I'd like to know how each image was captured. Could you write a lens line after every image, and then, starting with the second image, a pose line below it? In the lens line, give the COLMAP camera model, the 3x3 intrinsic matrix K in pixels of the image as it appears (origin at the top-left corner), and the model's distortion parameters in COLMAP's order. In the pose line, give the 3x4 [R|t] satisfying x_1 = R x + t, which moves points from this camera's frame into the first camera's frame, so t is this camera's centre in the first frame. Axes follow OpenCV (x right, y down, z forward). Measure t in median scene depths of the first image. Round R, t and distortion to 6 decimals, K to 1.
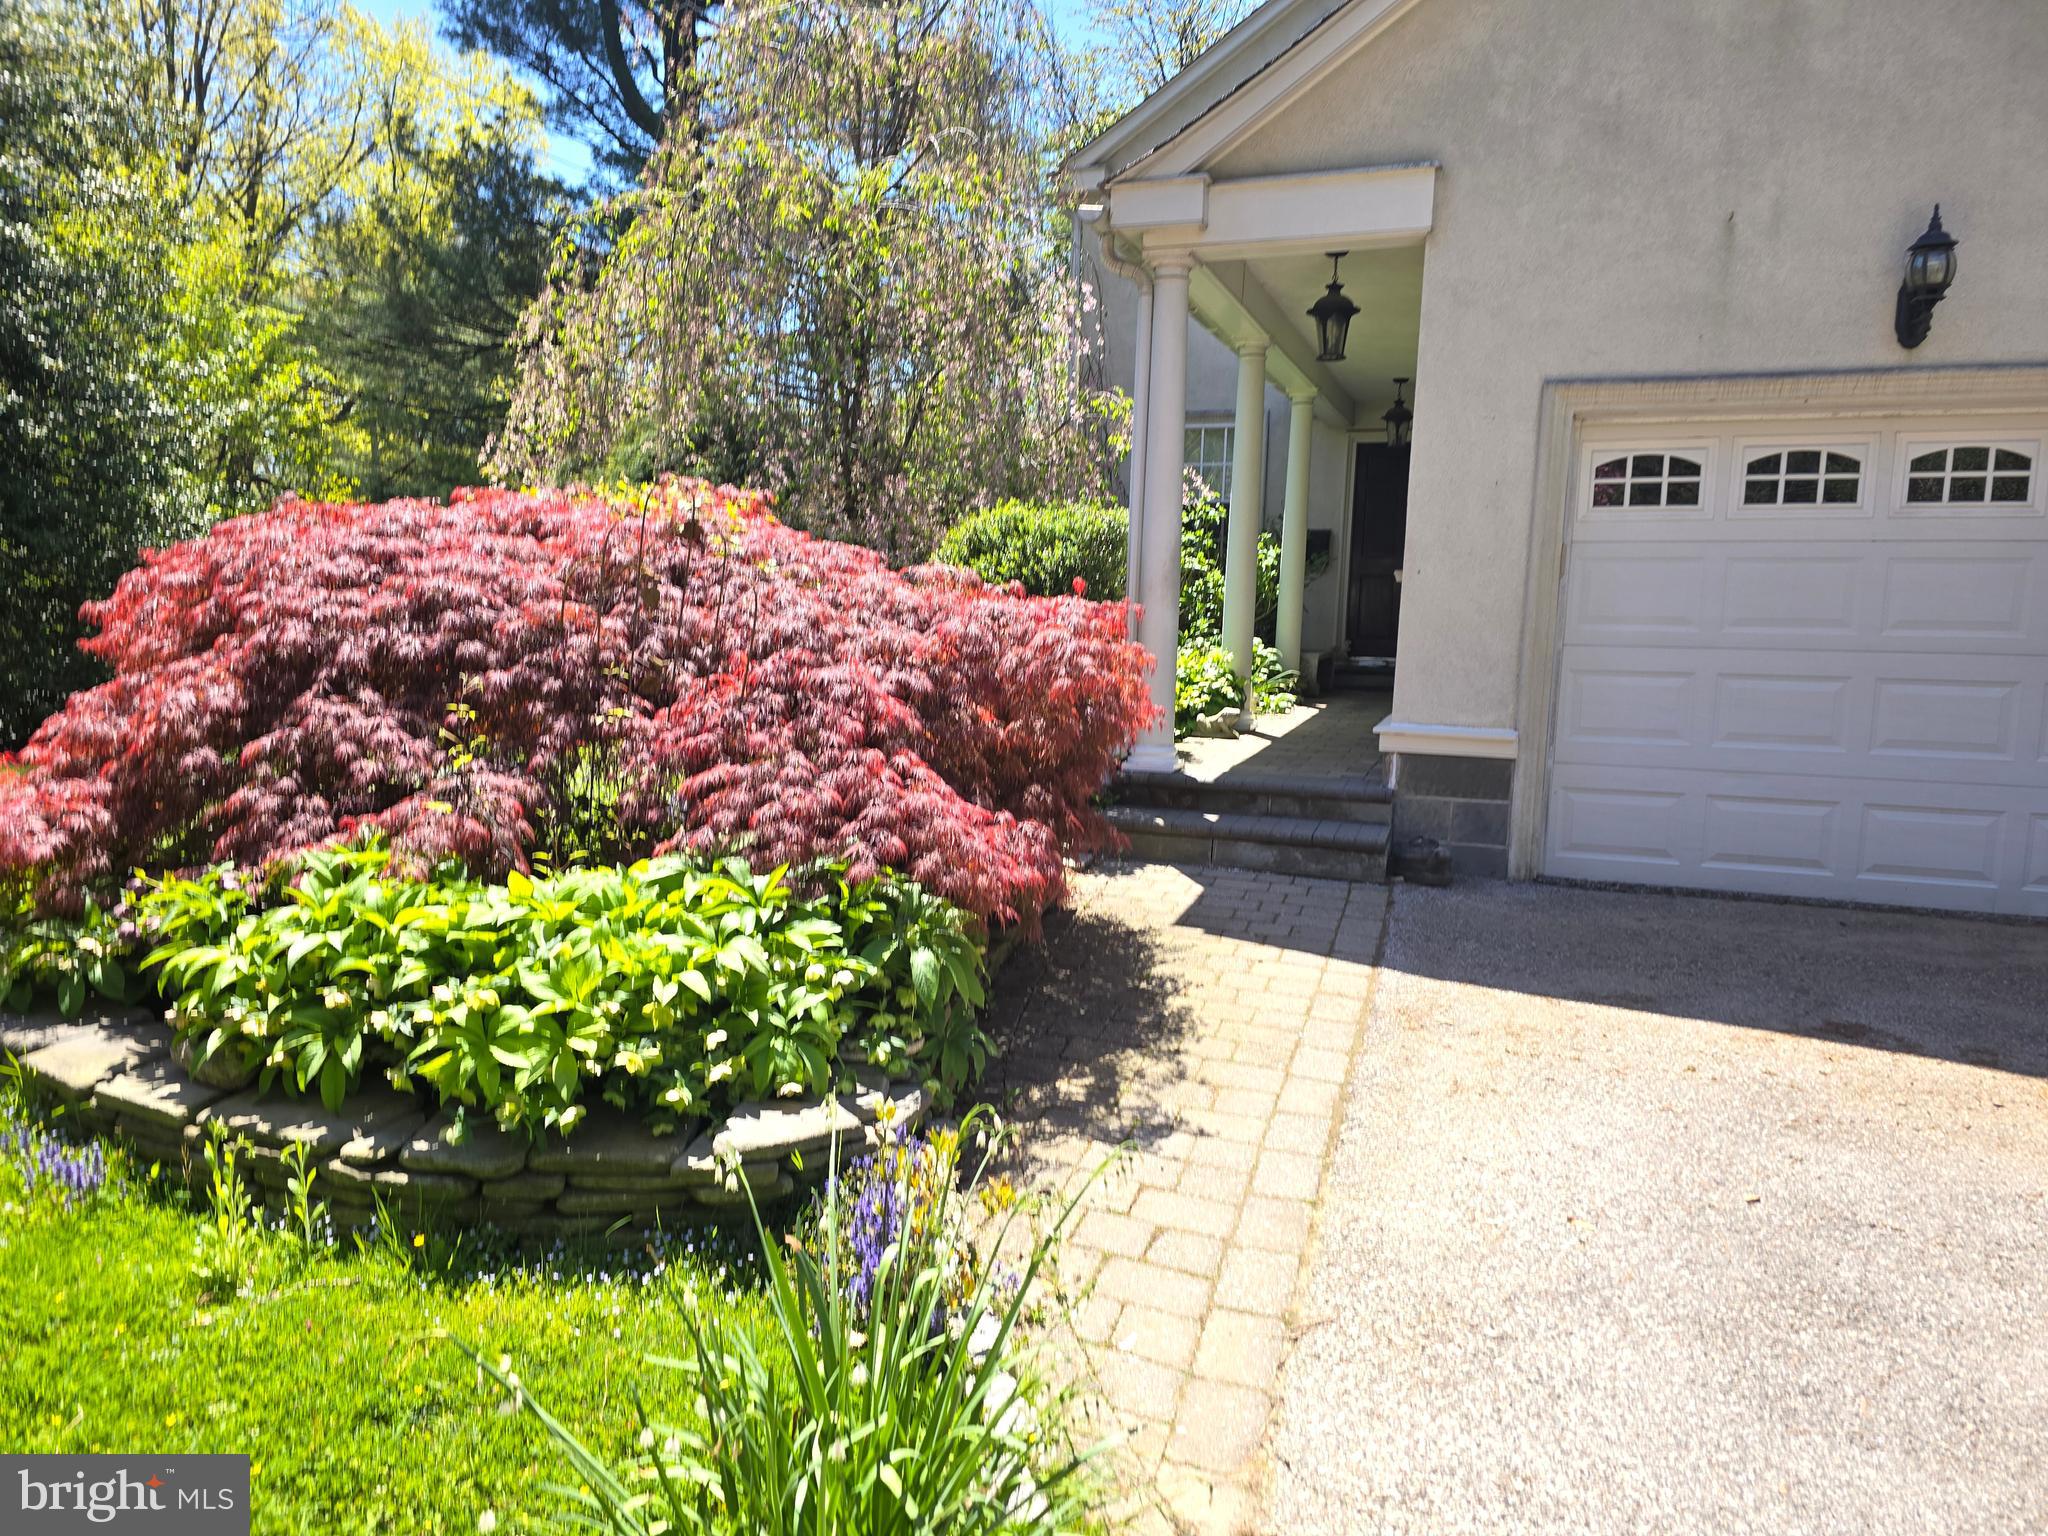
lens RADIAL K [[1392.1, 0, 1005.0], [0, 1392.1, 772.5], [0, 0, 1]] dist [0.064319, -0.063402]
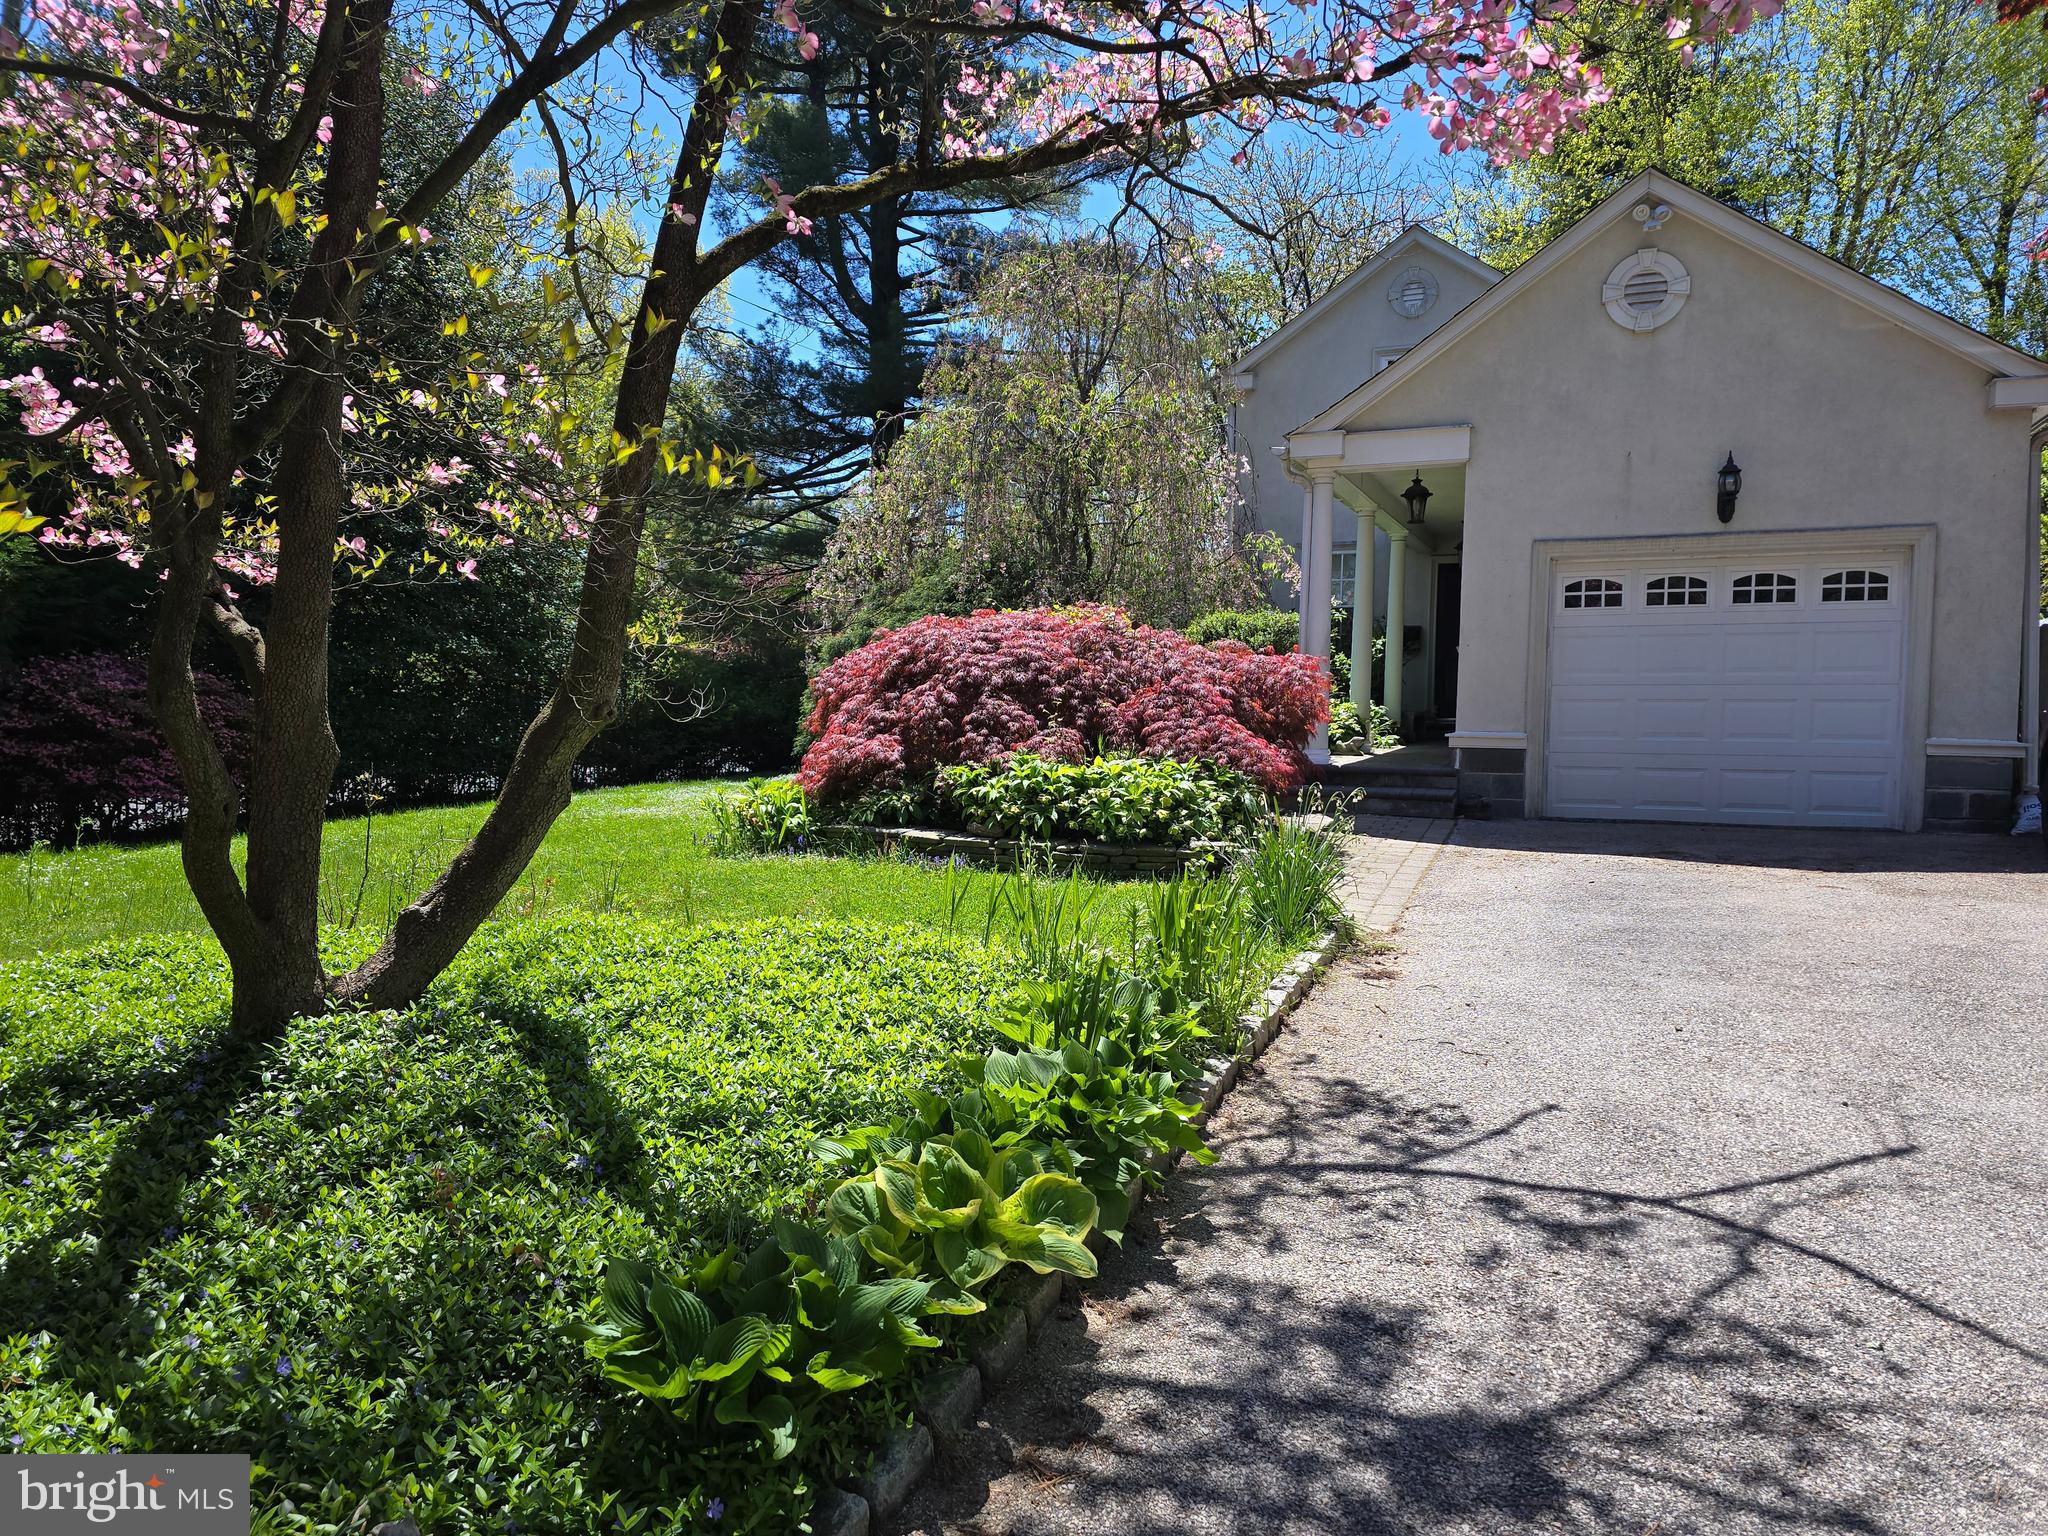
lens RADIAL K [[1392.1, 0, 1044.8], [0, 1392.1, 788.4], [0, 0, 1]] dist [0.064319, -0.063402]
pose [[0.999071, -0.009357, -0.042072, -0.176288], [0.006786, 0.998125, -0.060829, 0.149045], [0.042562, 0.060487, 0.997261, -0.820763]]
